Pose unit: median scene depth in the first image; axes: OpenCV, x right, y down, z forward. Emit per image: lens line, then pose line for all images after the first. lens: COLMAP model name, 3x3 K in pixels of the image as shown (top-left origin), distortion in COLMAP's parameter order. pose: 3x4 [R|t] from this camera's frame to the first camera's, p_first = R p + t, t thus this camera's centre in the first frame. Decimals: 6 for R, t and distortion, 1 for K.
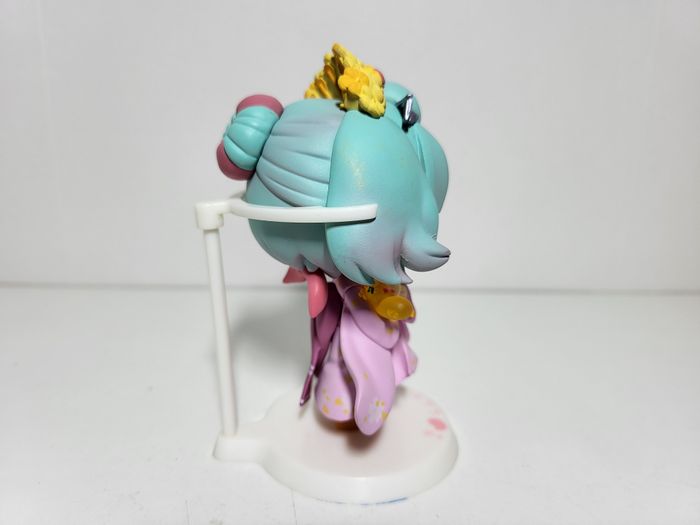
lens RADIAL K [[537.0, 0, 349.6], [0, 537.0, 266.4], [0, 0, 1]] dist [-0.006052, -0.001019]
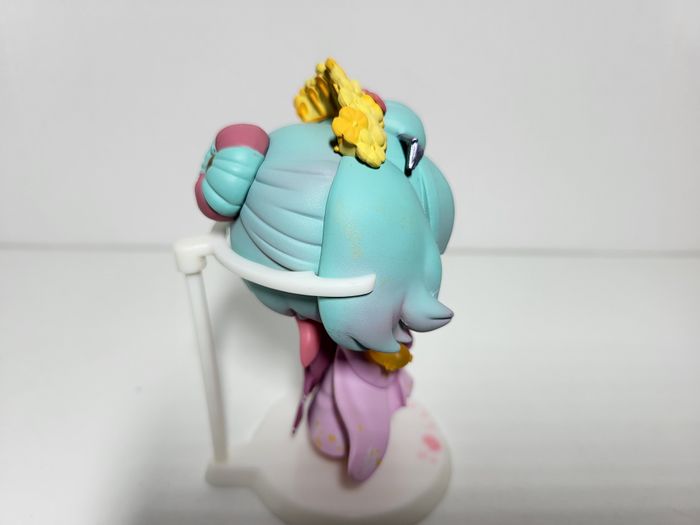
lens RADIAL K [[537.0, 0, 350.4], [0, 537.0, 261.4], [0, 0, 1]] dist [-0.006052, -0.001019]
pose [[0.999872, 0.005809, 0.014932, -0.003389], [-0.008711, 0.979277, 0.202339, -0.294603], [-0.013447, -0.202443, 0.979202, 0.112746]]
